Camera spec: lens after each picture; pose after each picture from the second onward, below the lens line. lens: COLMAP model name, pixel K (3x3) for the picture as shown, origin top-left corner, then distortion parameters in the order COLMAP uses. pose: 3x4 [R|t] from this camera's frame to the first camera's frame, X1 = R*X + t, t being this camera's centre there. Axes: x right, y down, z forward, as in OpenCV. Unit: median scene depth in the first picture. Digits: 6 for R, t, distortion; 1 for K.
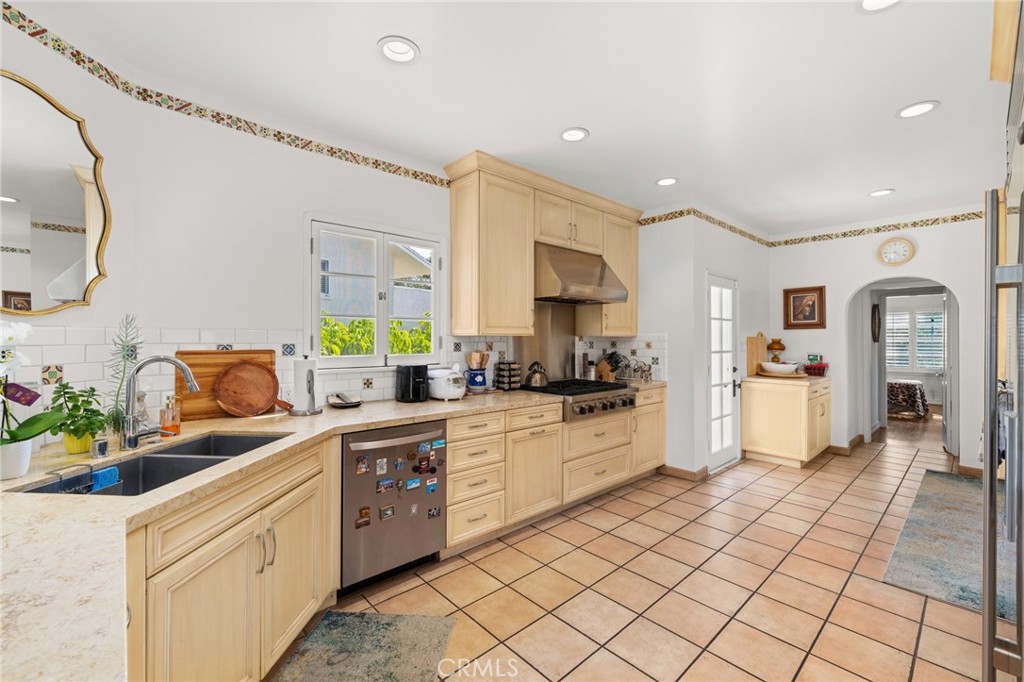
lens RADIAL K [[426.6, 0, 512.0], [0, 426.6, 341.0], [0, 0, 1]] dist [-0.000652, -0.000064]
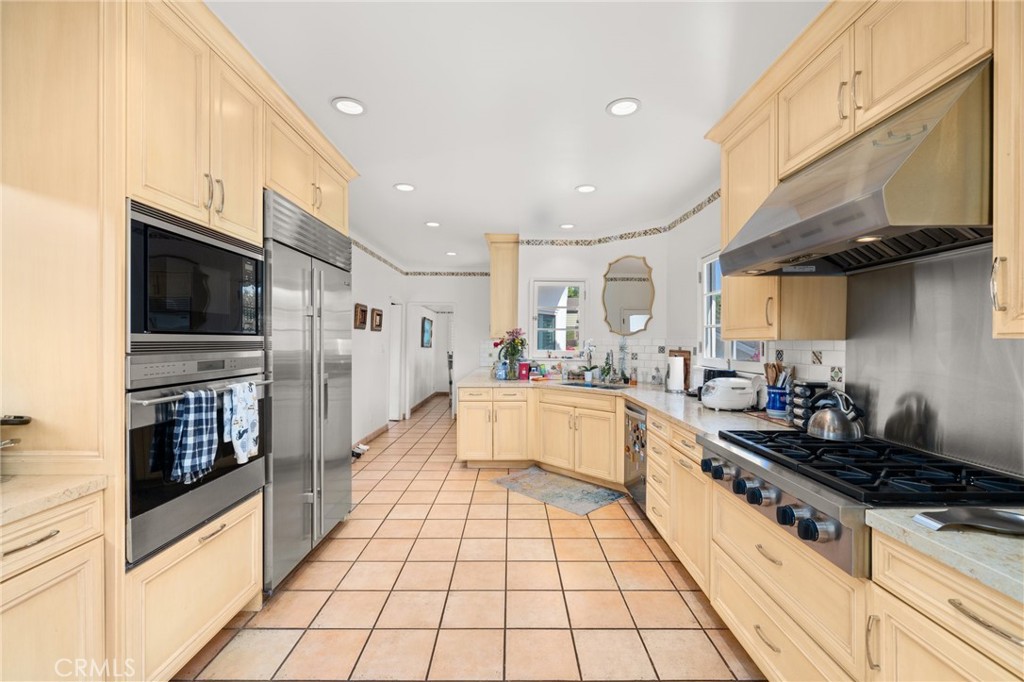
lens RADIAL K [[426.6, 0, 512.0], [0, 426.6, 341.0], [0, 0, 1]] dist [-0.000652, -0.000064]
pose [[-0.675629, -0.003797, -0.737232, 0.922477], [-0.007141, 0.999974, 0.001395, -0.011878], [0.737207, 0.006207, -0.675638, 1.402753]]
